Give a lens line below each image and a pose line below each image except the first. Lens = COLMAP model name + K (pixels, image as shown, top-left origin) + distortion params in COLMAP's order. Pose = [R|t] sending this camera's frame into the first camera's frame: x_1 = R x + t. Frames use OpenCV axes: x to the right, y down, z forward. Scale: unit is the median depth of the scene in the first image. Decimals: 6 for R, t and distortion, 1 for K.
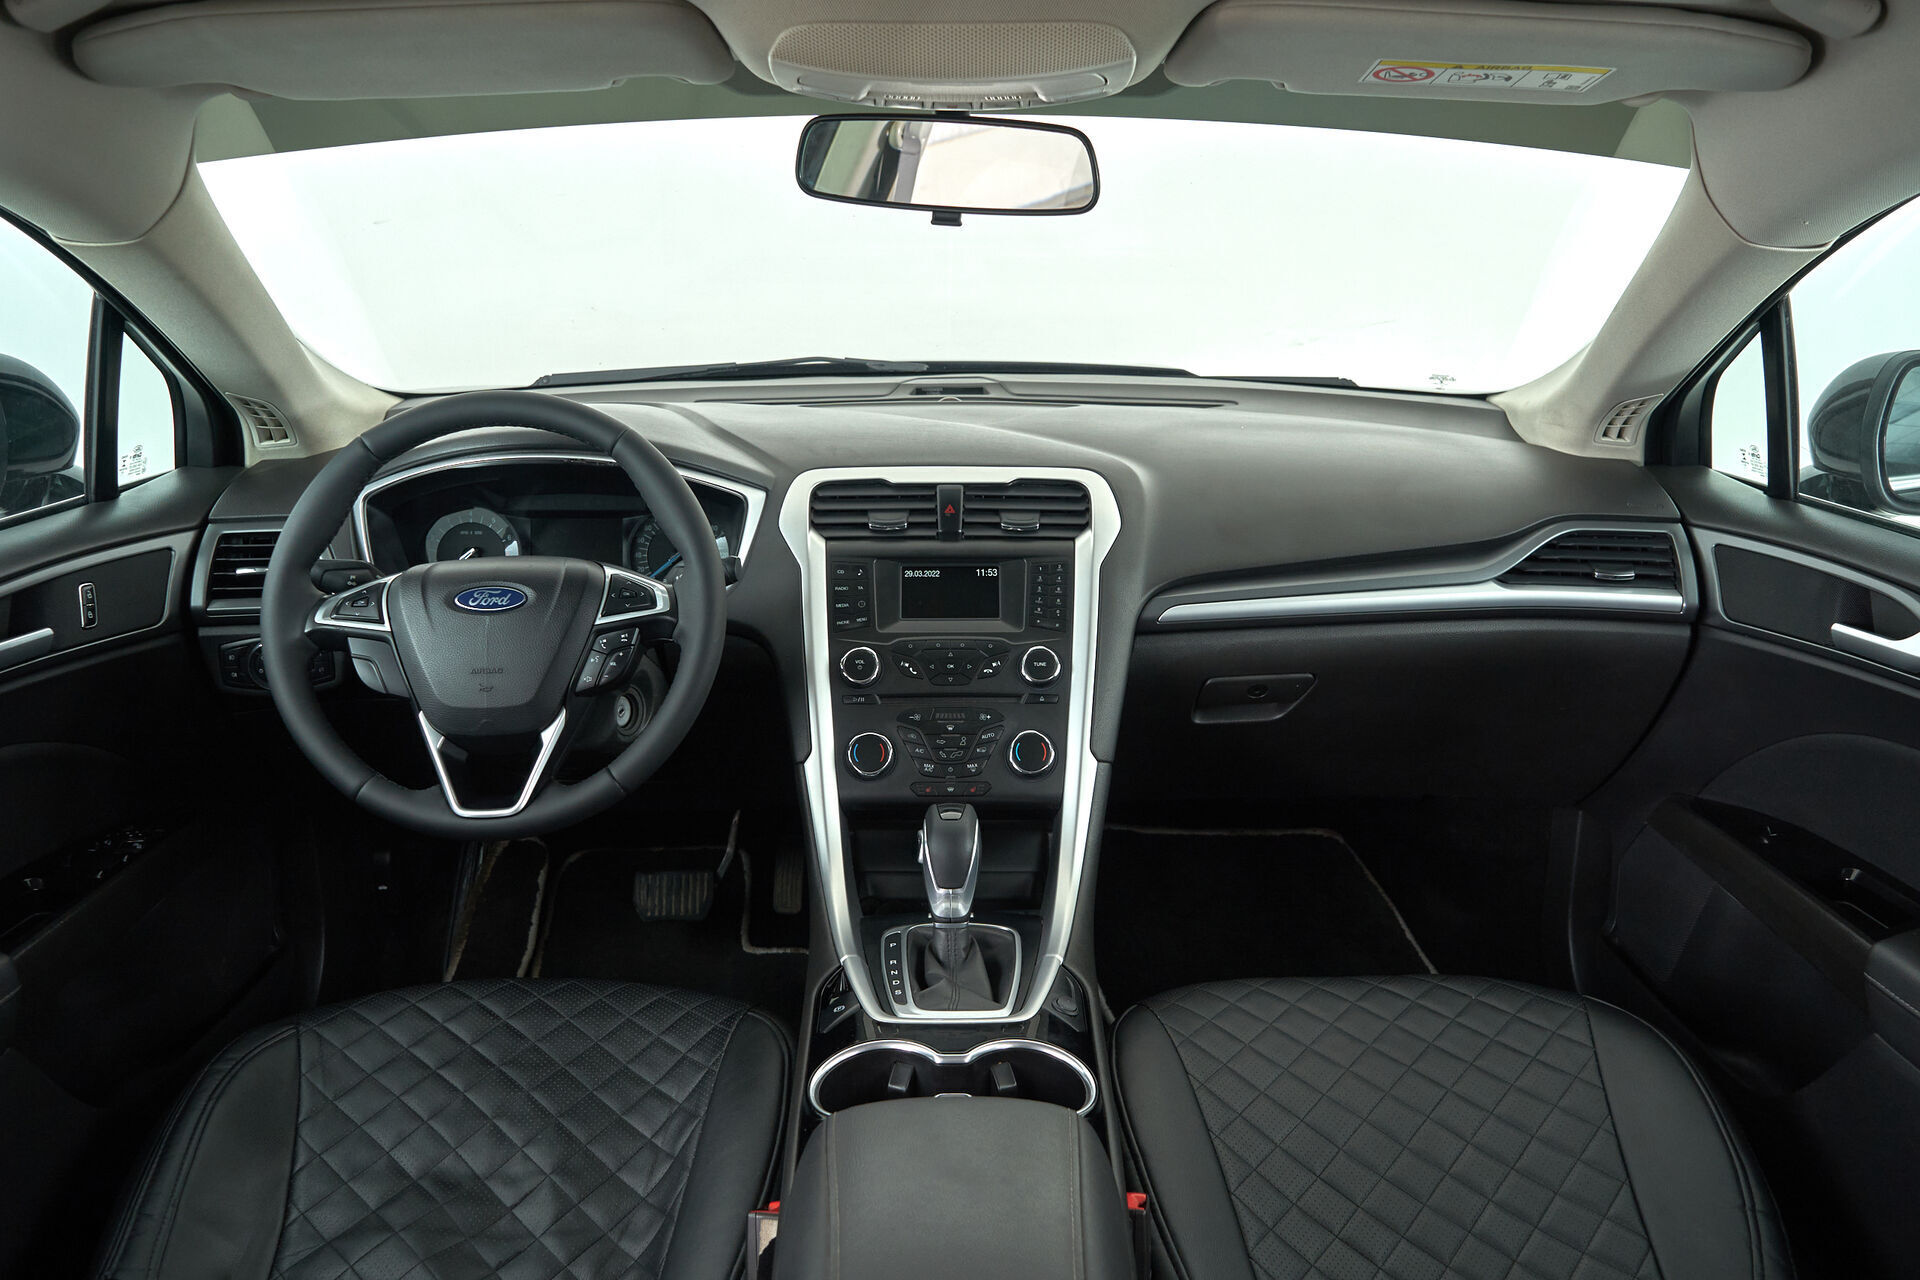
lens RADIAL K [[1563.4, 0, 977.5], [0, 1563.4, 649.4], [0, 0, 1]] dist [0.004176, -0.010875]
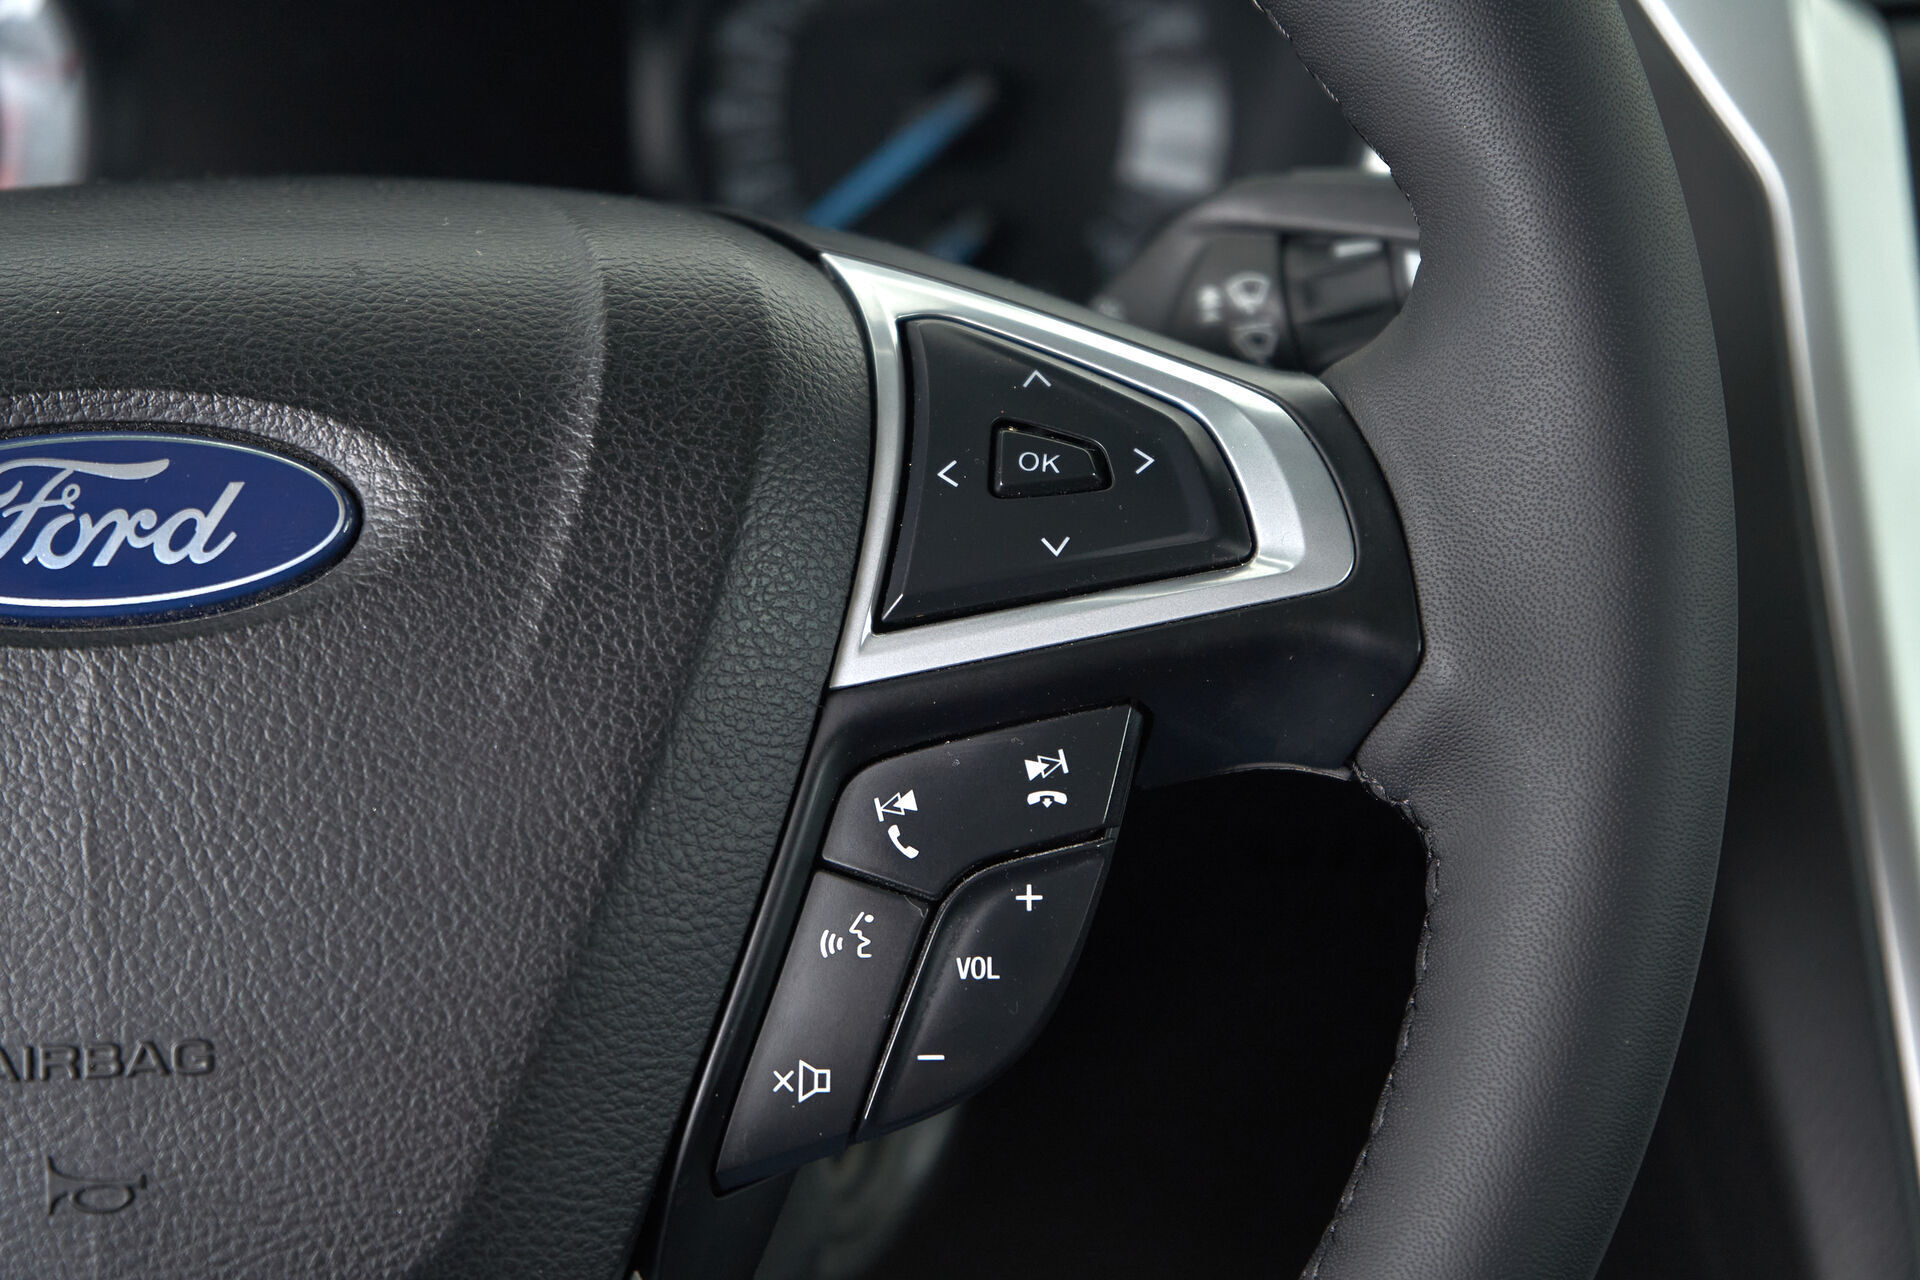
lens RADIAL K [[4037.1, 0, 958.7], [0, 4037.1, 642.2], [0, 0, 1]] dist [0.089994, 0.000000]
pose [[0.999927, -0.009711, -0.007208, -0.206519], [0.010361, 0.995291, 0.096379, -0.049170], [0.006238, -0.096447, 0.995319, 0.570288]]
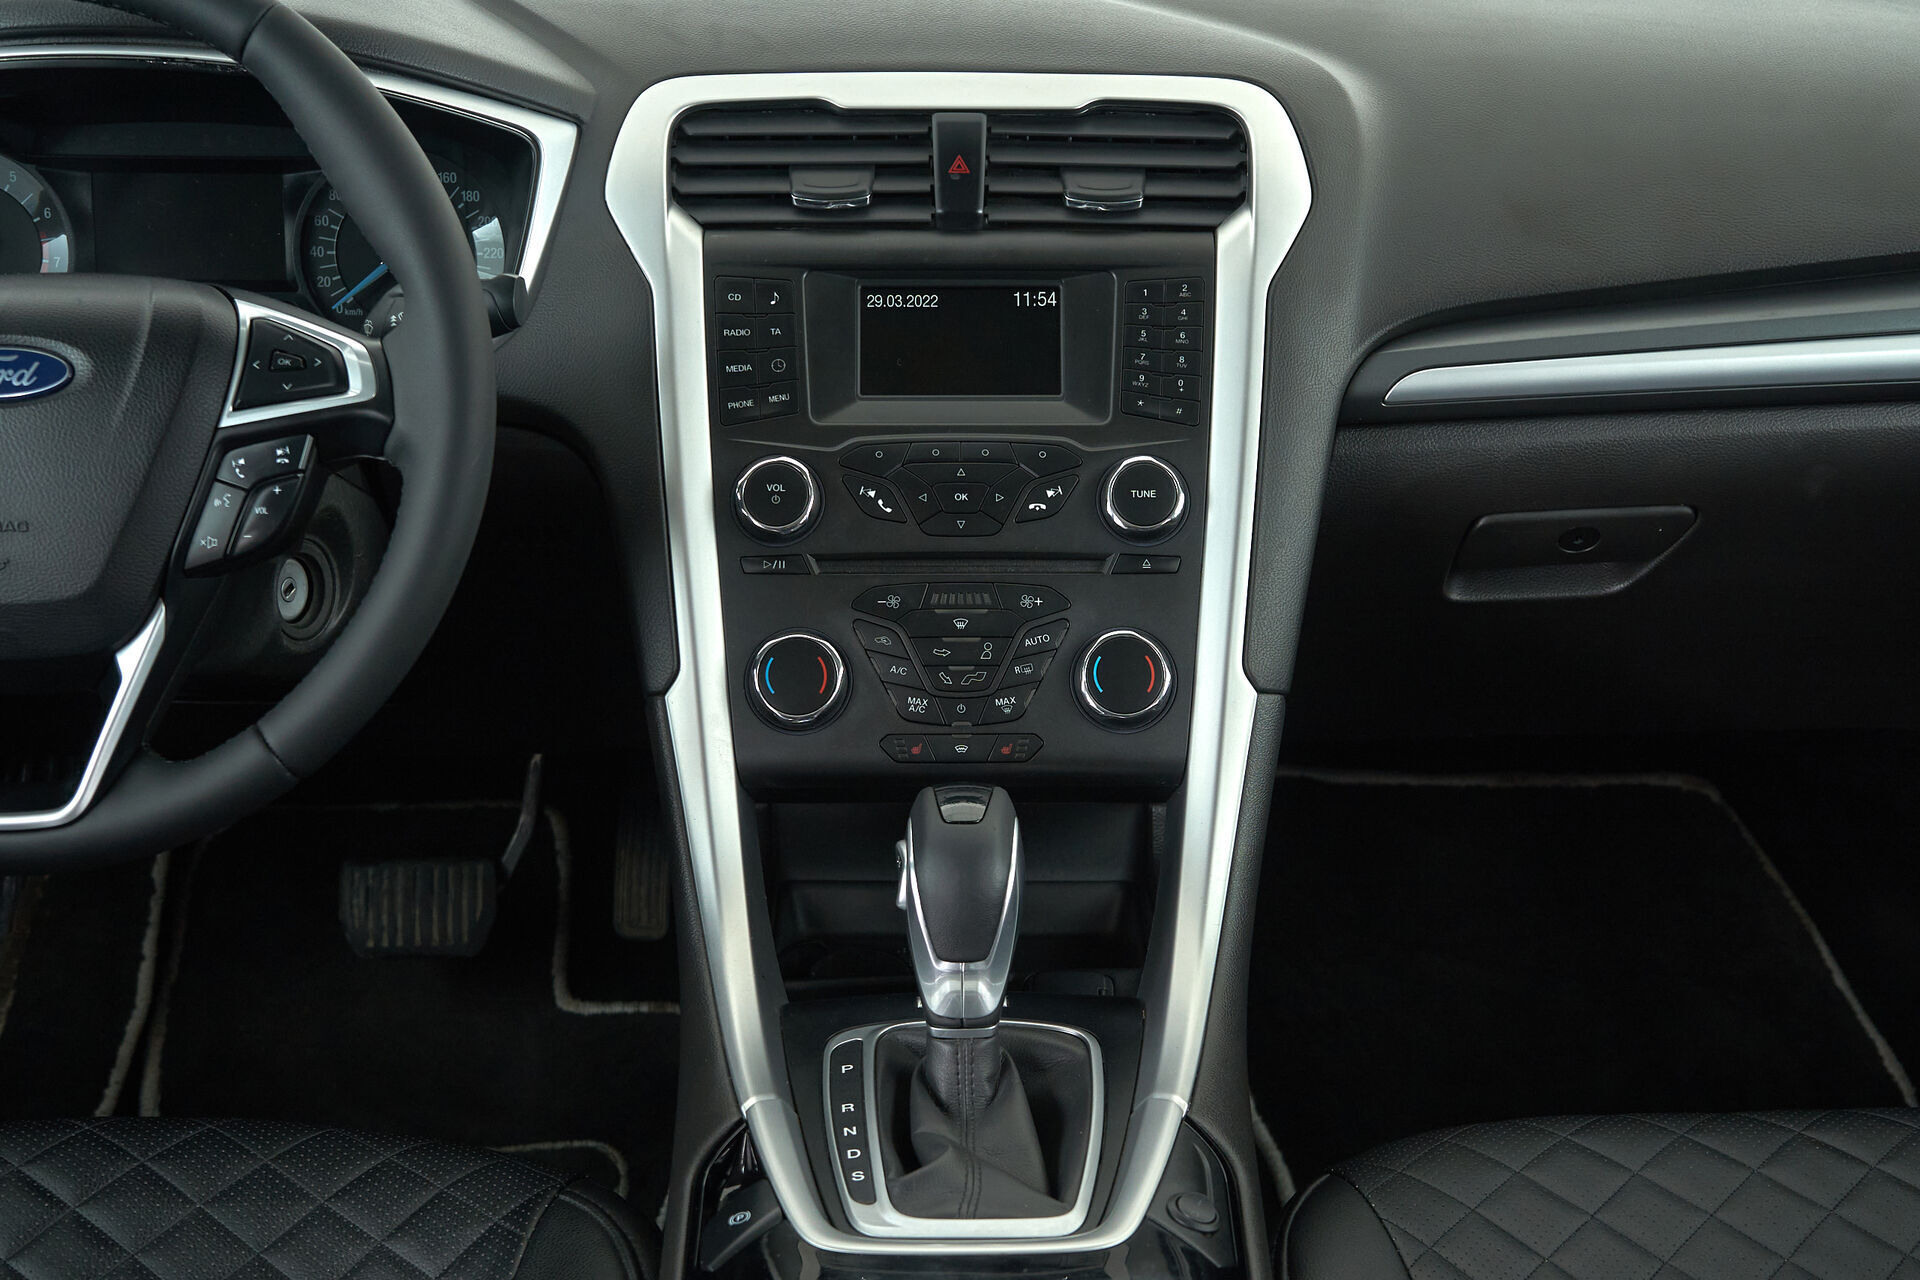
lens RADIAL K [[2846.8, 0, 1035.3], [0, 2846.8, 763.5], [0, 0, 1]] dist [0.025309, 0.000000]
pose [[0.999905, 0.002587, 0.013554, -0.005974], [-0.004630, 0.988224, 0.152945, -0.043757], [-0.012999, -0.152993, 0.988142, 0.105268]]
